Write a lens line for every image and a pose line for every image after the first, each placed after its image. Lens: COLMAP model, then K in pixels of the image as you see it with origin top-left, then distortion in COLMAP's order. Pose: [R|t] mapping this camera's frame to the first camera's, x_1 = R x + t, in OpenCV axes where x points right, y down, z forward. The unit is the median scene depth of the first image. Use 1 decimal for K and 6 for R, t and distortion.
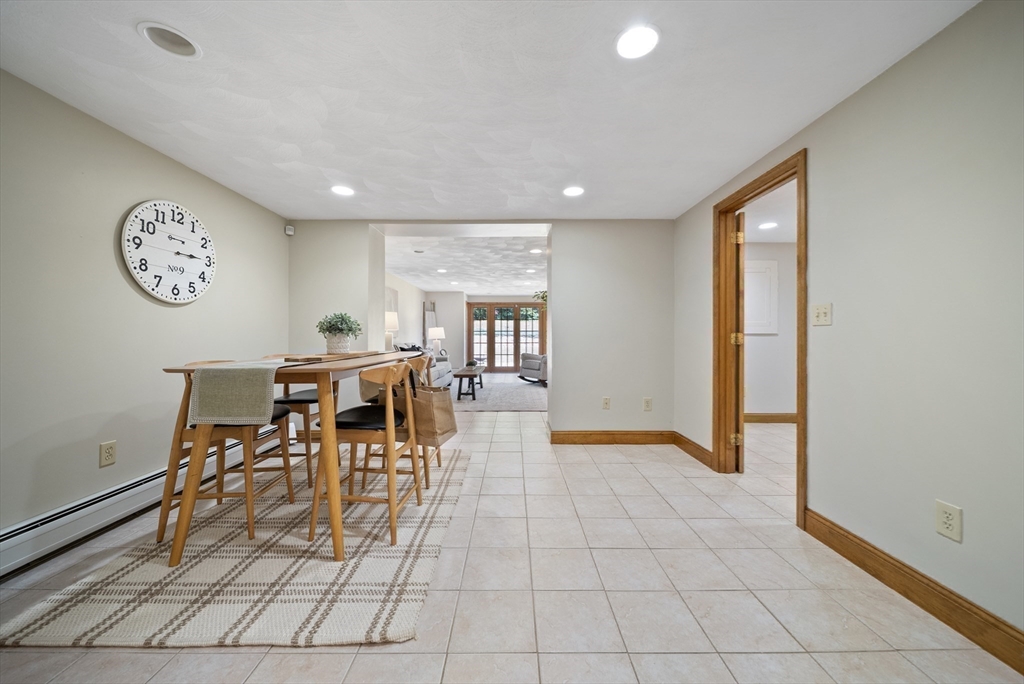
lens RADIAL K [[360.7, 0, 513.1], [0, 360.7, 342.1], [0, 0, 1]] dist [-0.002588, -0.000474]
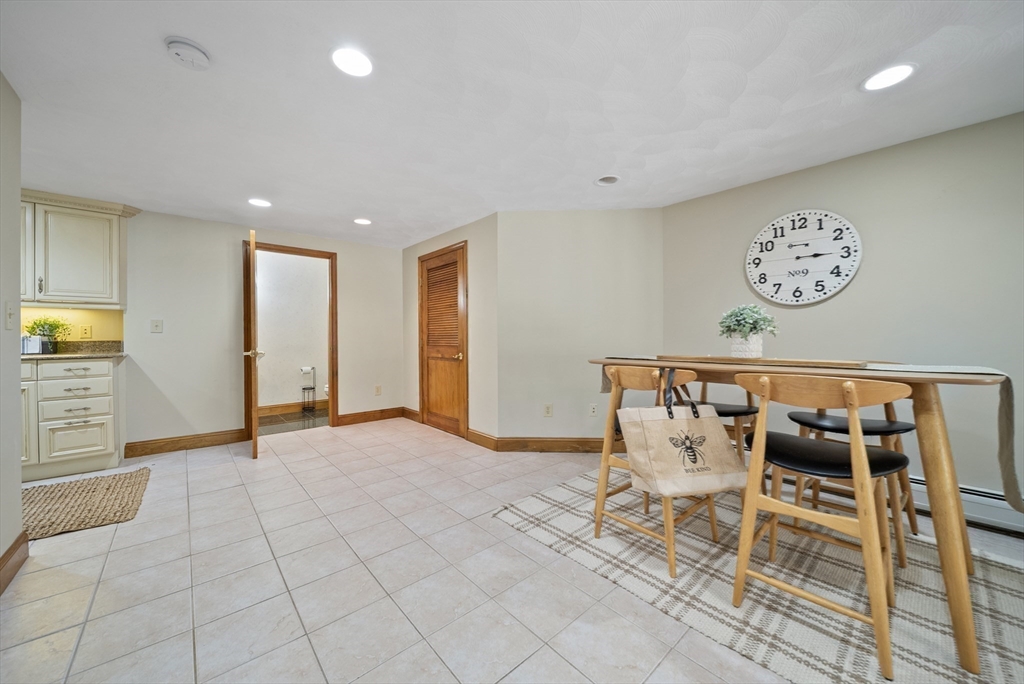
lens RADIAL K [[360.7, 0, 511.1], [0, 360.7, 341.8], [0, 0, 1]] dist [-0.002588, -0.000474]
pose [[-0.744580, 0.010443, -0.667452, 0.428303], [-0.009198, 0.999622, 0.025901, -0.018357], [0.667470, 0.025425, -0.744202, 1.270779]]
